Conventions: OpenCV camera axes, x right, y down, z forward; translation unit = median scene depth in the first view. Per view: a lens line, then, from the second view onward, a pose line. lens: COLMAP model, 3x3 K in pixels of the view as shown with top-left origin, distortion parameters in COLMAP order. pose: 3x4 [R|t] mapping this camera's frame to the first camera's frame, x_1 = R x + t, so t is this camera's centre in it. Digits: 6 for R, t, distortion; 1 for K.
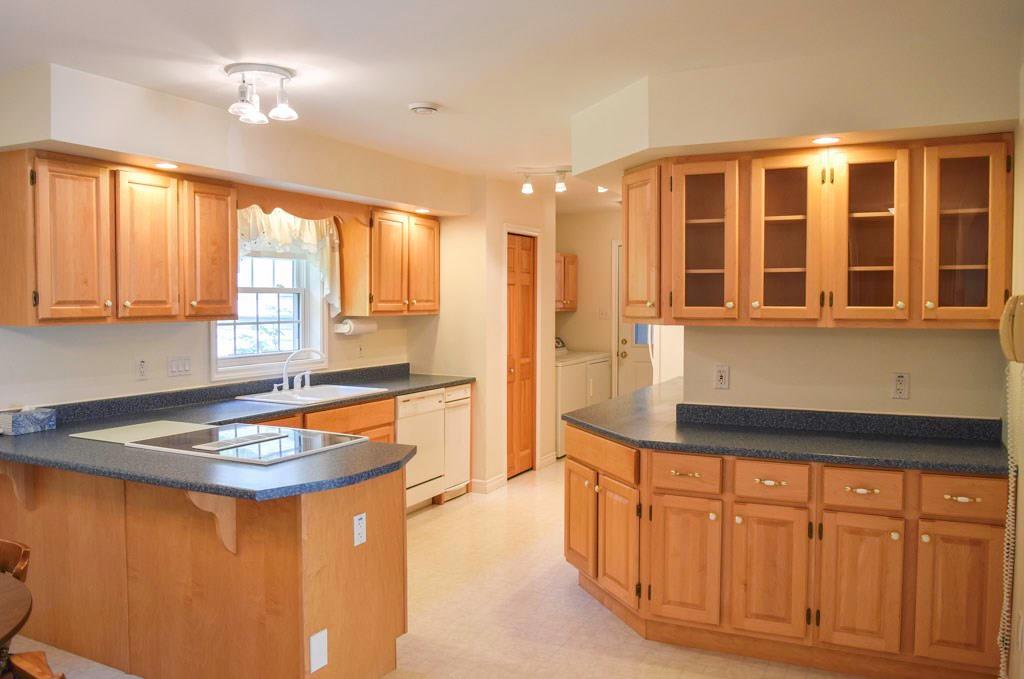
lens RADIAL K [[817.0, 0, 512.0], [0, 817.0, 339.5], [0, 0, 1]] dist [-0.055979, 0.005688]
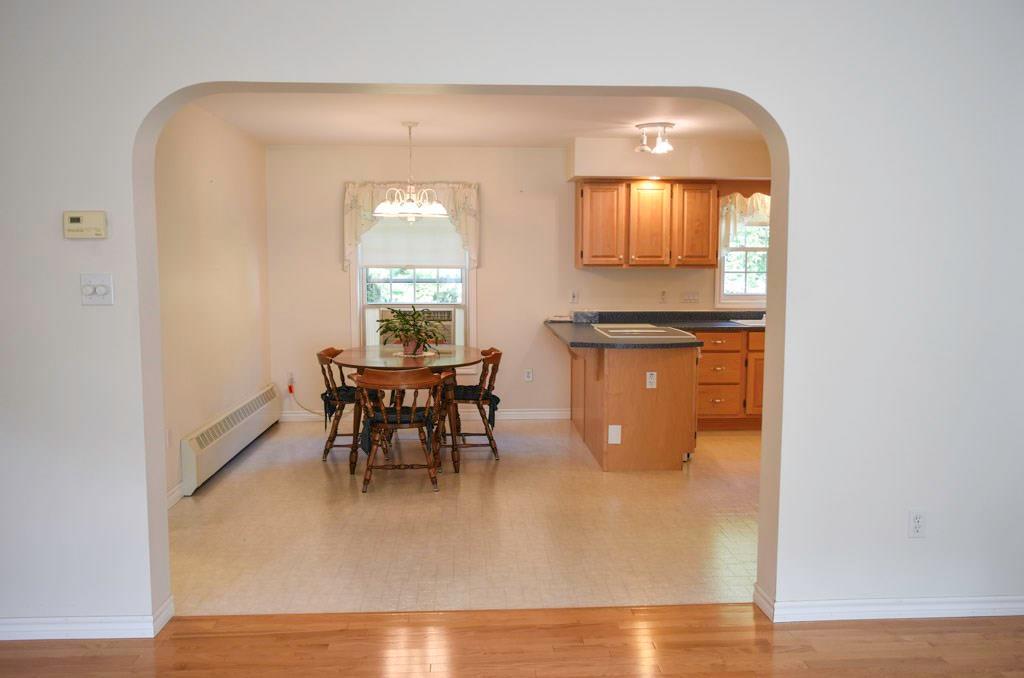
lens RADIAL K [[806.1, 0, 512.0], [0, 806.1, 339.0], [0, 0, 1]] dist [-0.004442, 0.000631]
pose [[0.495995, 0.083598, -0.864292, 0.836684], [-0.043981, 0.996496, 0.071146, 0.018619], [0.867211, 0.002724, 0.497933, -0.117112]]
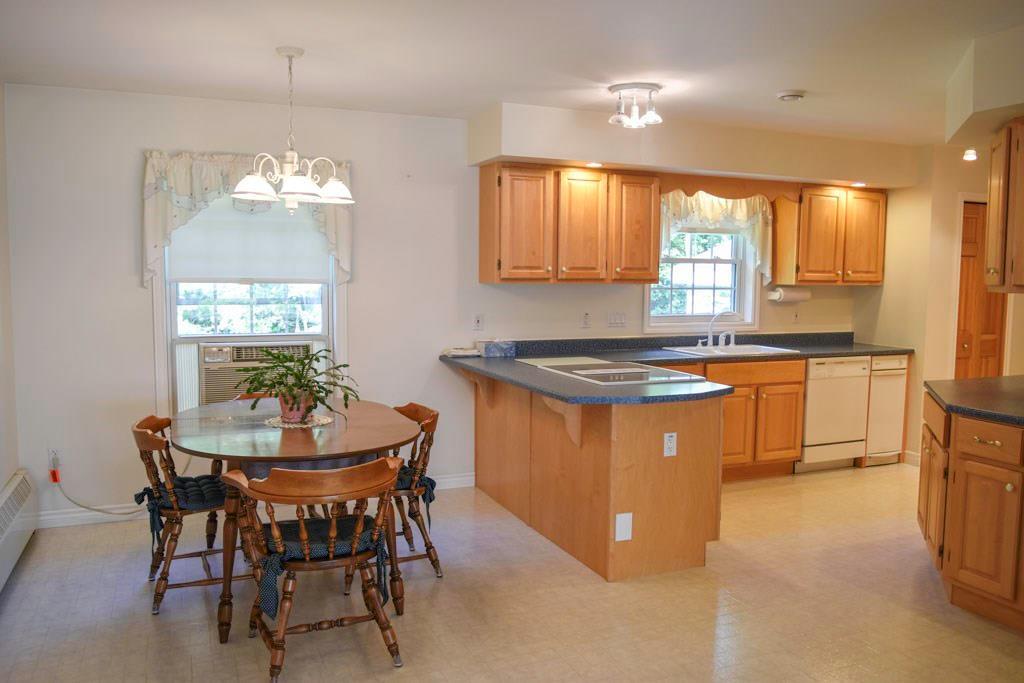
lens RADIAL K [[801.7, 0, 512.0], [0, 801.7, 341.5], [0, 0, 1]] dist [-0.046107, 0.000364]
pose [[0.761446, 0.058345, -0.645598, 0.292616], [-0.038637, 0.998255, 0.044646, 0.018068], [0.647076, -0.009051, 0.762371, -0.078460]]
